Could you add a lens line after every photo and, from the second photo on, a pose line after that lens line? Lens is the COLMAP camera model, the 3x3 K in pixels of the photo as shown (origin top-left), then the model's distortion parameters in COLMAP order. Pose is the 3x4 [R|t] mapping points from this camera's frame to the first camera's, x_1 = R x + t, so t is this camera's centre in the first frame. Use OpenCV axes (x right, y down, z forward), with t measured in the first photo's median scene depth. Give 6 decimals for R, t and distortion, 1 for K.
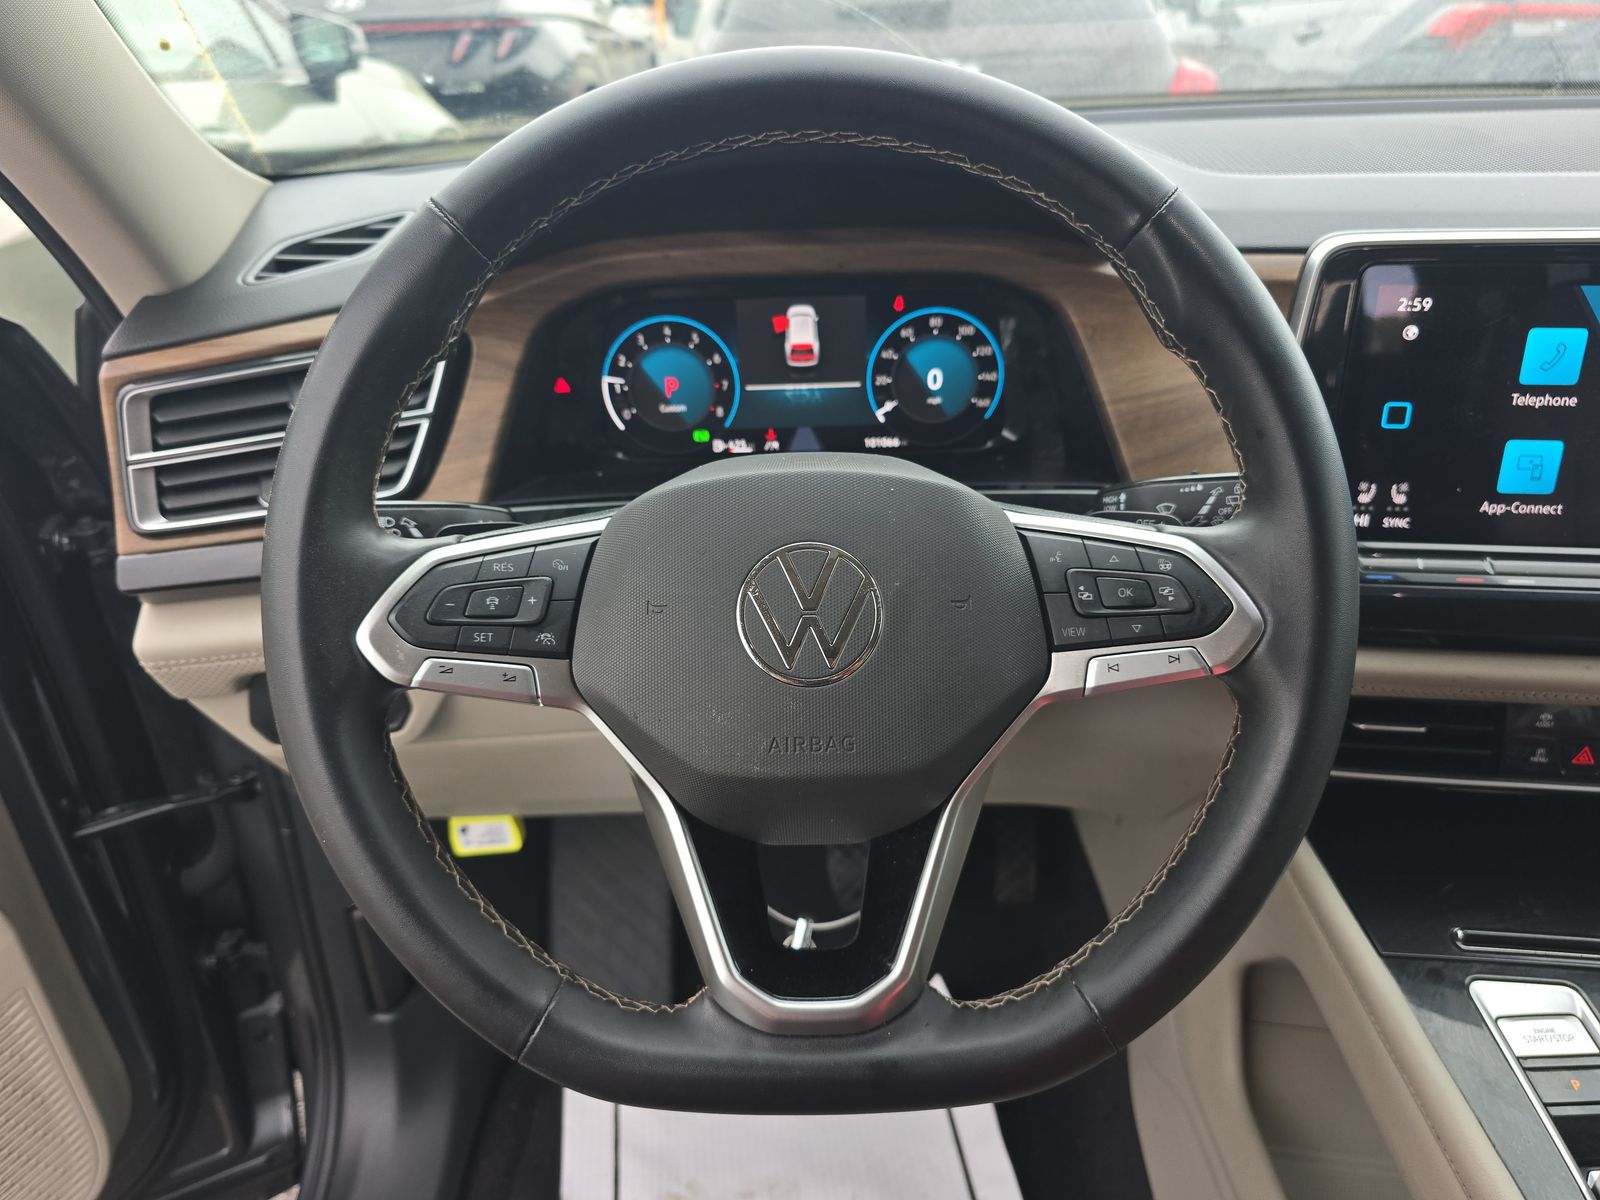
lens RADIAL K [[1086.9, 0, 804.7], [0, 1086.9, 605.6], [0, 0, 1]] dist [0.020990, -0.018828]
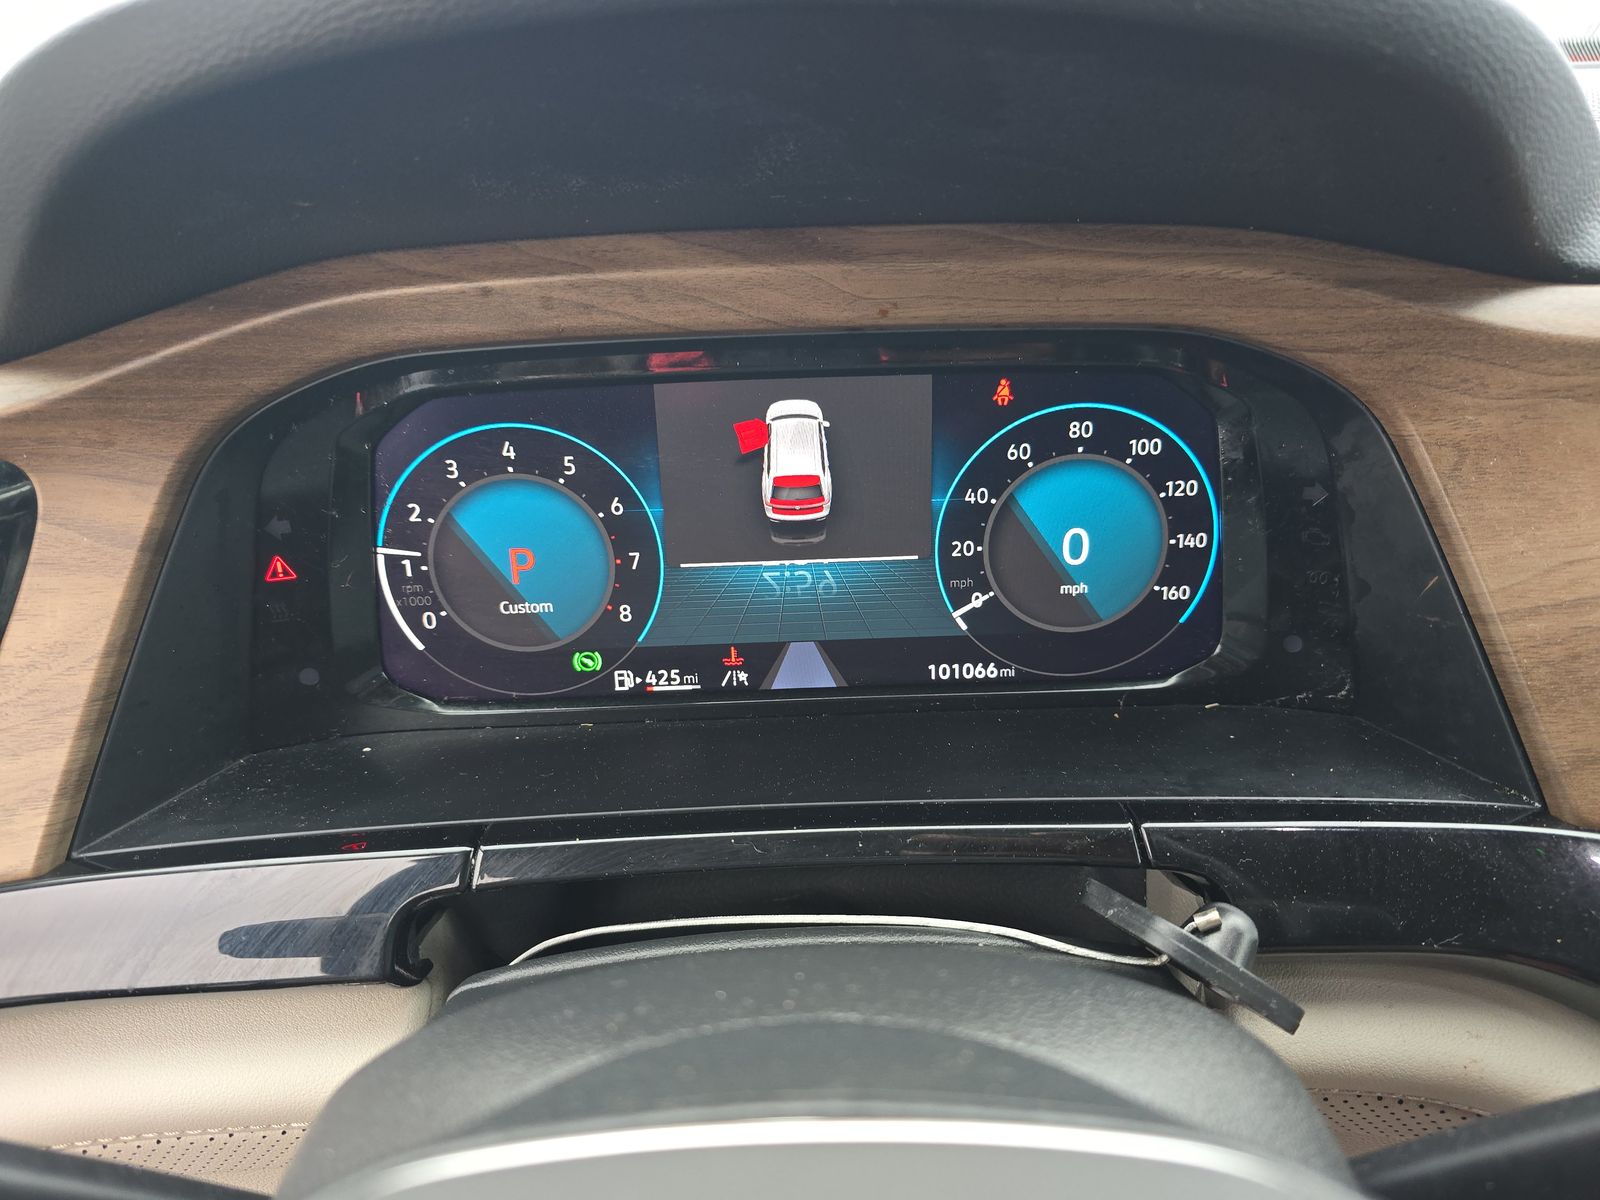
lens RADIAL K [[1086.9, 0, 792.3], [0, 1086.9, 603.2], [0, 0, 1]] dist [0.020990, -0.018828]
pose [[0.999956, -0.004795, 0.008045, -0.008485], [0.005177, 0.998827, -0.048142, -0.162553], [-0.007805, 0.048182, 0.998808, 0.531960]]
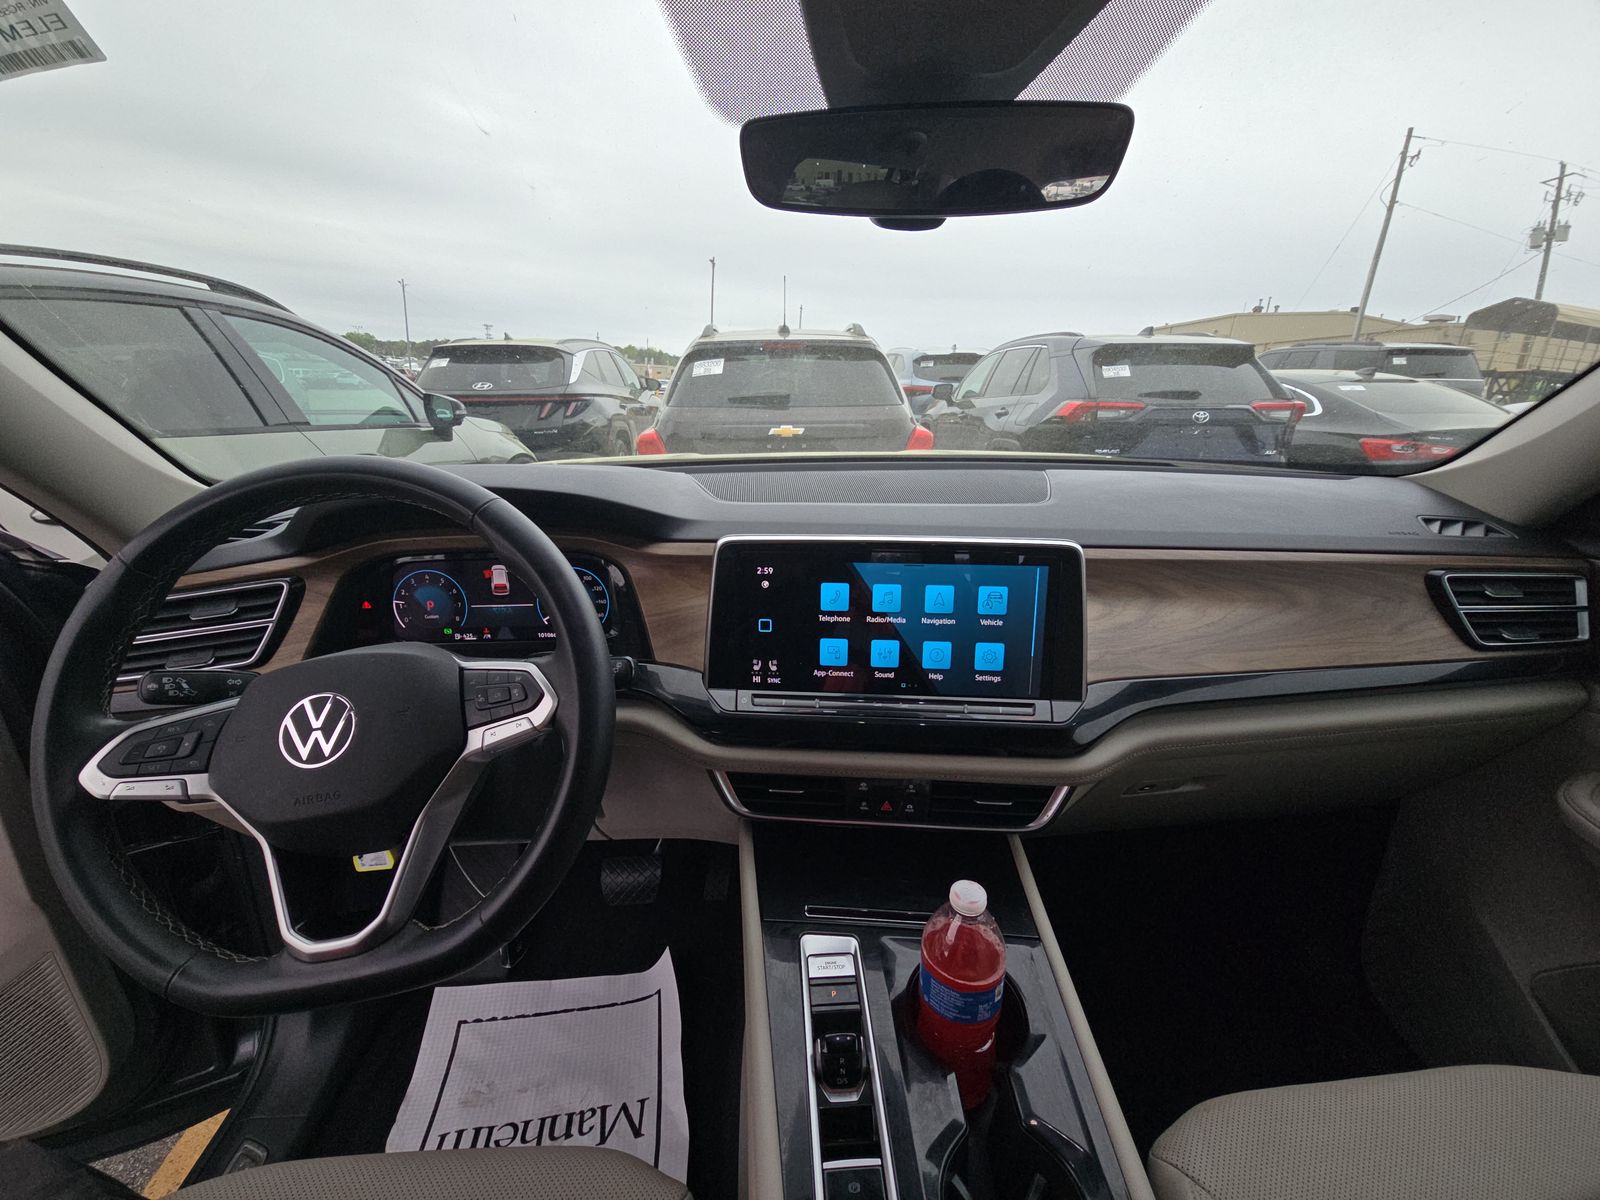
lens RADIAL K [[648.8, 0, 807.0], [0, 648.8, 611.8], [0, 0, 1]] dist [-0.004252, -0.000918]
pose [[0.999159, 0.007207, 0.040355, 0.486771], [-0.000289, 0.985638, -0.168869, -0.002216], [-0.040992, 0.168716, 0.984812, -0.126253]]
